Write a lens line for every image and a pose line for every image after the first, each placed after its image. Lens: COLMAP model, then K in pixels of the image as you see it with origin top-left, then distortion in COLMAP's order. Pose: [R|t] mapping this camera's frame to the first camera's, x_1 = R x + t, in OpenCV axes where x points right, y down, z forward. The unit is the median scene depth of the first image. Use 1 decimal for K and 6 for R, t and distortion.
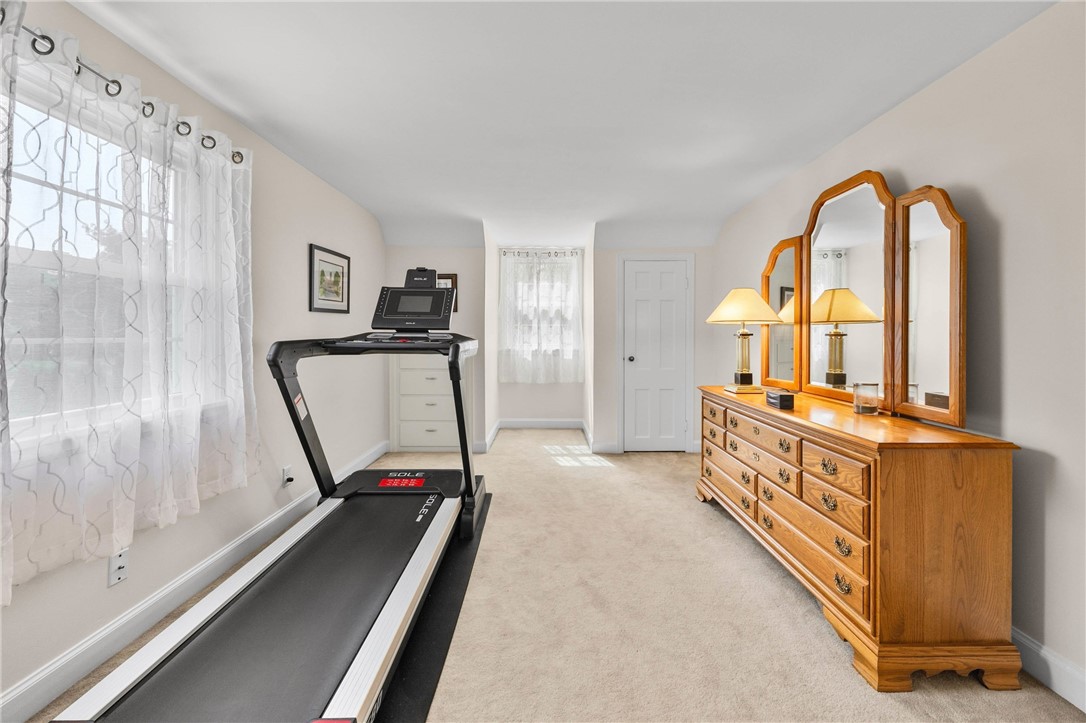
lens RADIAL K [[419.0, 0, 548.5], [0, 419.0, 333.6], [0, 0, 1]] dist [-0.008134, 0.001240]
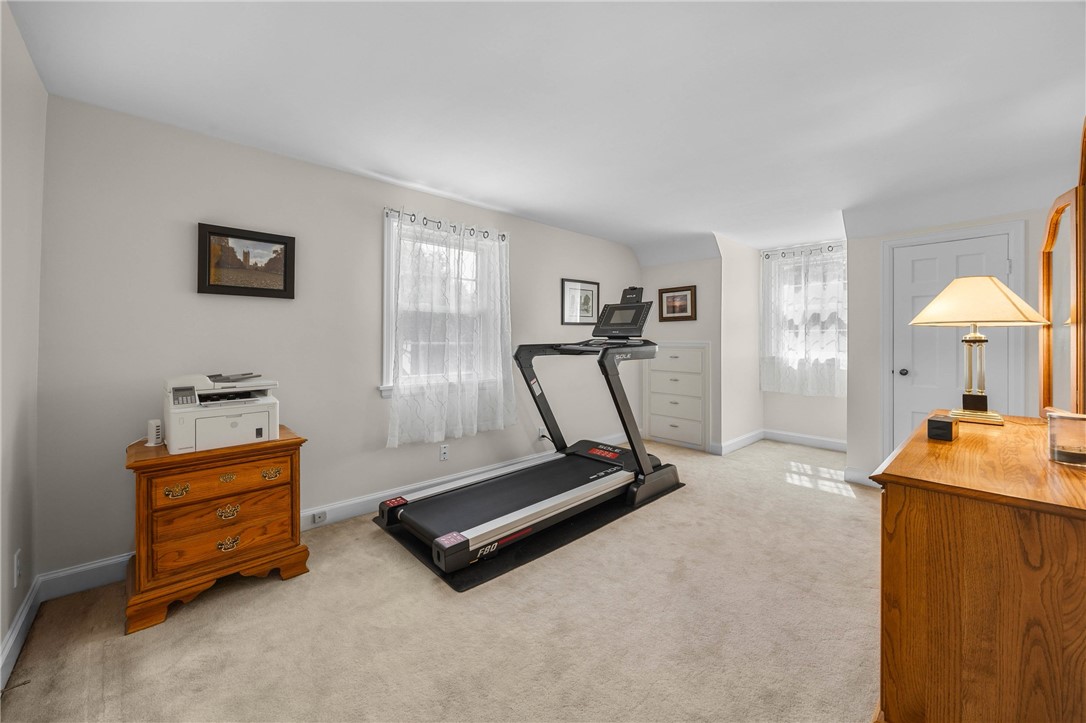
lens RADIAL K [[419.0, 0, 553.0], [0, 419.0, 334.0], [0, 0, 1]] dist [-0.008134, 0.001240]
pose [[0.683605, -0.011157, -0.729767, 0.517737], [0.000211, 0.999886, -0.015089, 0.000972], [0.729852, 0.010161, 0.683529, -0.019929]]
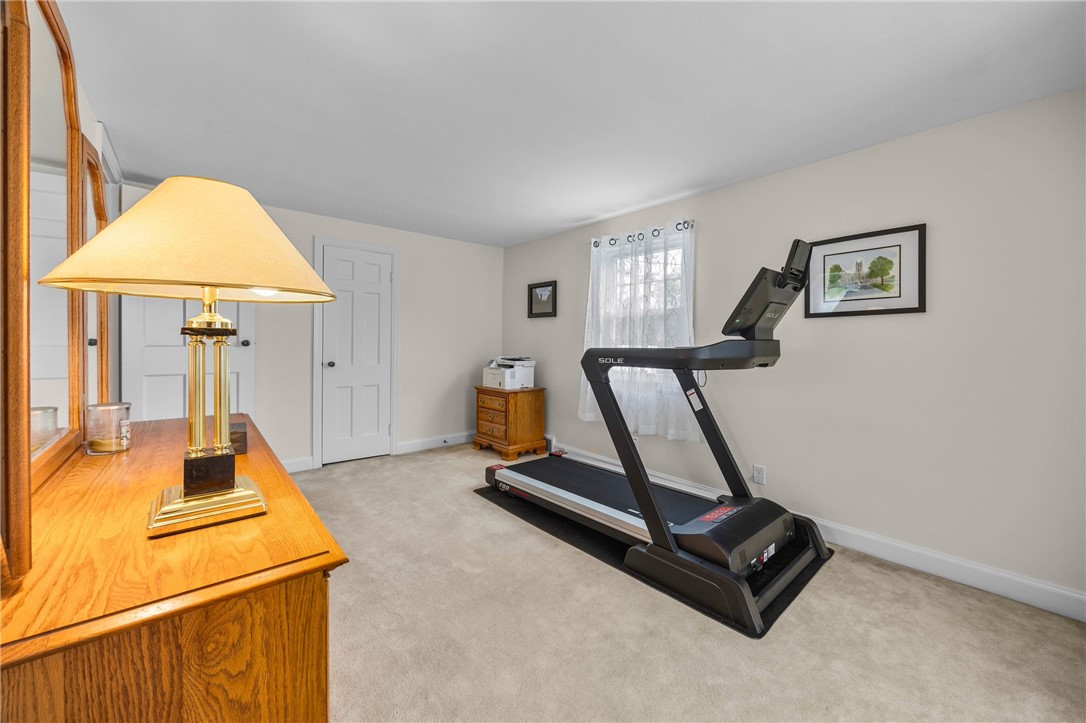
lens RADIAL K [[419.0, 0, 551.5], [0, 419.0, 346.8], [0, 0, 1]] dist [-0.008134, 0.001240]
pose [[-0.761179, -0.000312, -0.648542, 0.485379], [-0.010059, 0.999885, 0.011326, 0.005227], [0.648464, 0.015145, -0.761095, 1.465498]]
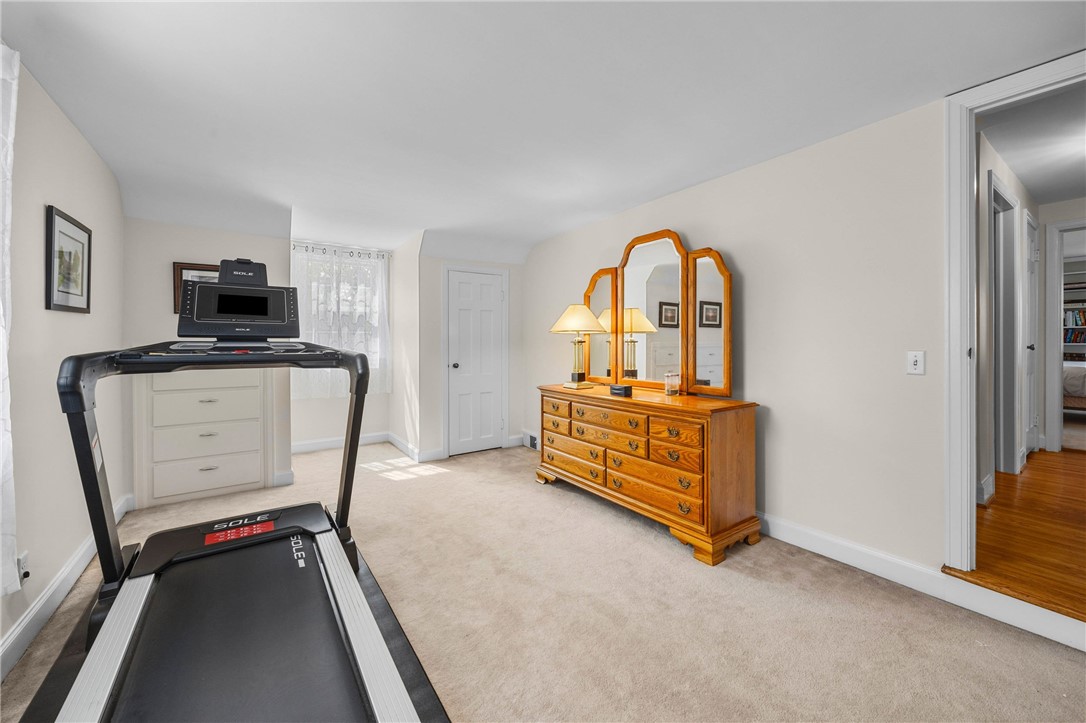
lens RADIAL K [[419.0, 0, 552.3], [0, 419.0, 340.2], [0, 0, 1]] dist [-0.008134, 0.001240]
pose [[0.818539, -0.003163, 0.574442, -0.327725], [0.003936, 0.999992, -0.000102, -0.002672], [-0.574438, 0.002344, 0.818545, 0.023289]]
